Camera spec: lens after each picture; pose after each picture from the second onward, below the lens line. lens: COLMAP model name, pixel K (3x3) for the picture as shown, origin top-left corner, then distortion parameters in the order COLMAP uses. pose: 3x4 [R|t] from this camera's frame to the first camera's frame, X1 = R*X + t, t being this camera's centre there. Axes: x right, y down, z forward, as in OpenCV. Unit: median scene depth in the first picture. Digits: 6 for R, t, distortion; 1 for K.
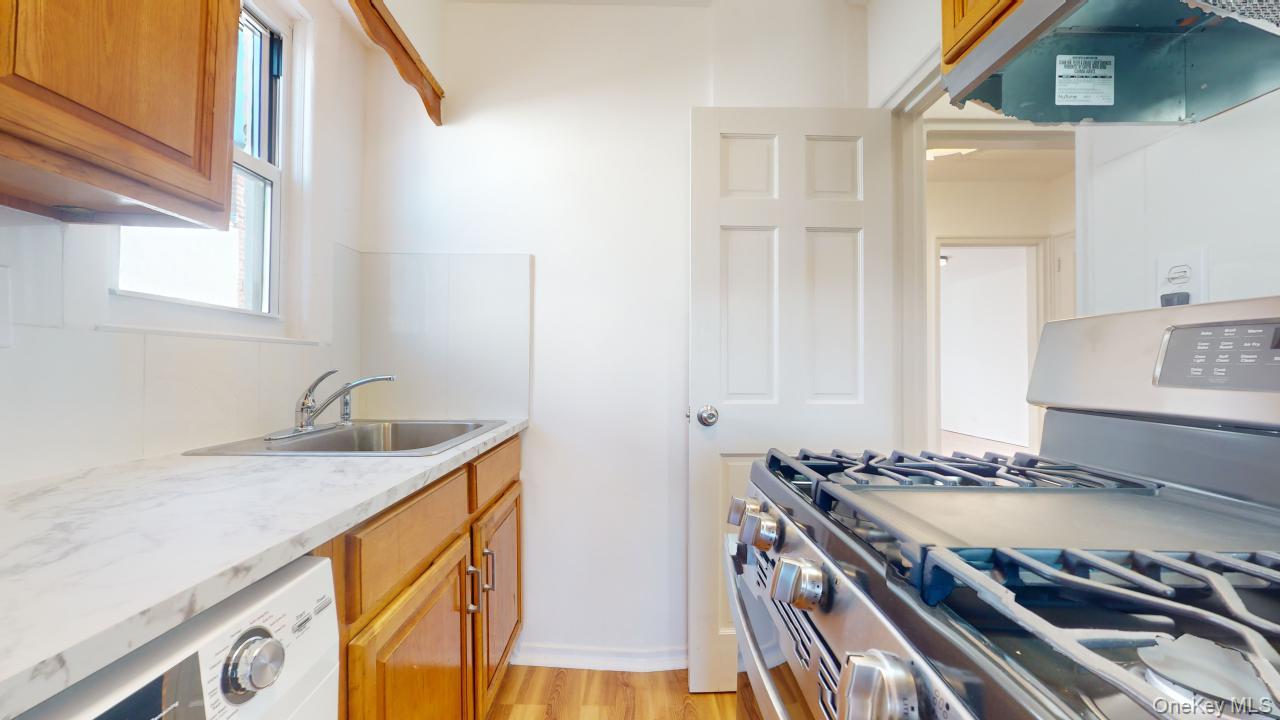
lens RADIAL K [[474.6, 0, 640.3], [0, 474.6, 363.6], [0, 0, 1]] dist [0.000618, 0.000006]
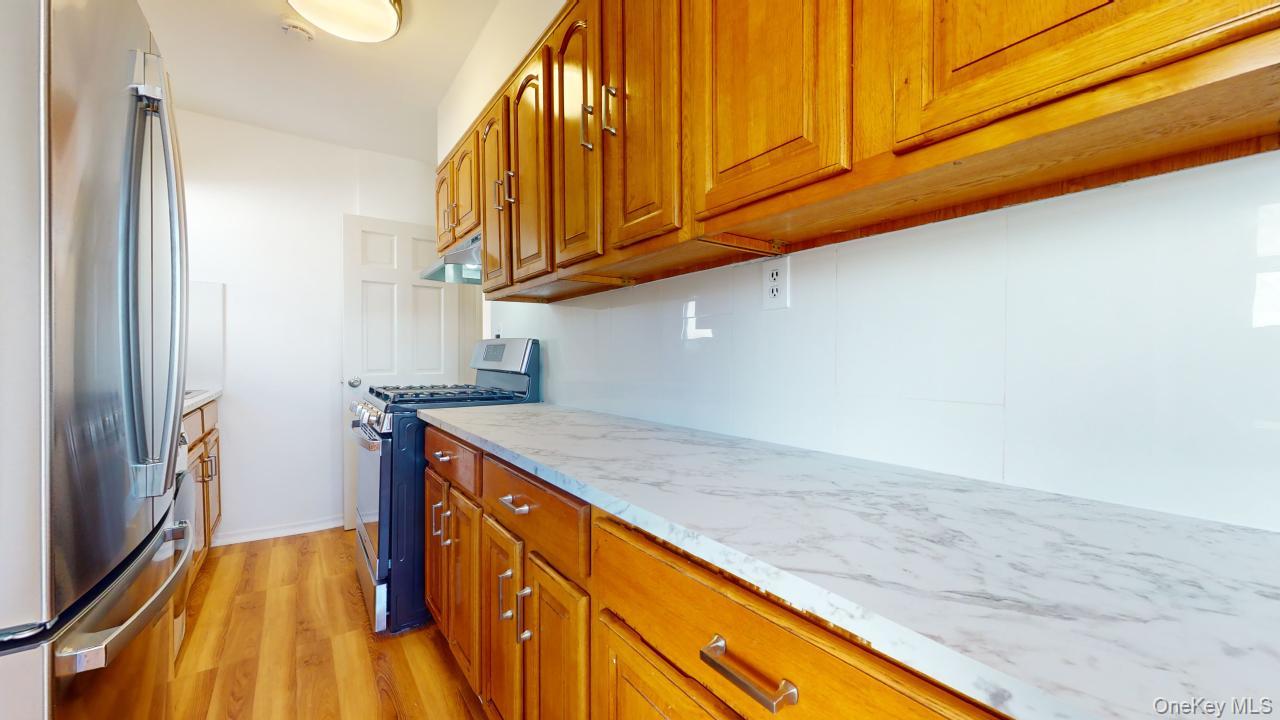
lens RADIAL K [[469.6, 0, 640.9], [0, 469.6, 365.2], [0, 0, 1]] dist [0.000910, 0.000094]
pose [[0.813030, -0.008918, 0.582153, -0.018775], [-0.005070, 0.999736, 0.022394, -0.003949], [-0.582199, -0.021159, 0.812771, -1.123147]]
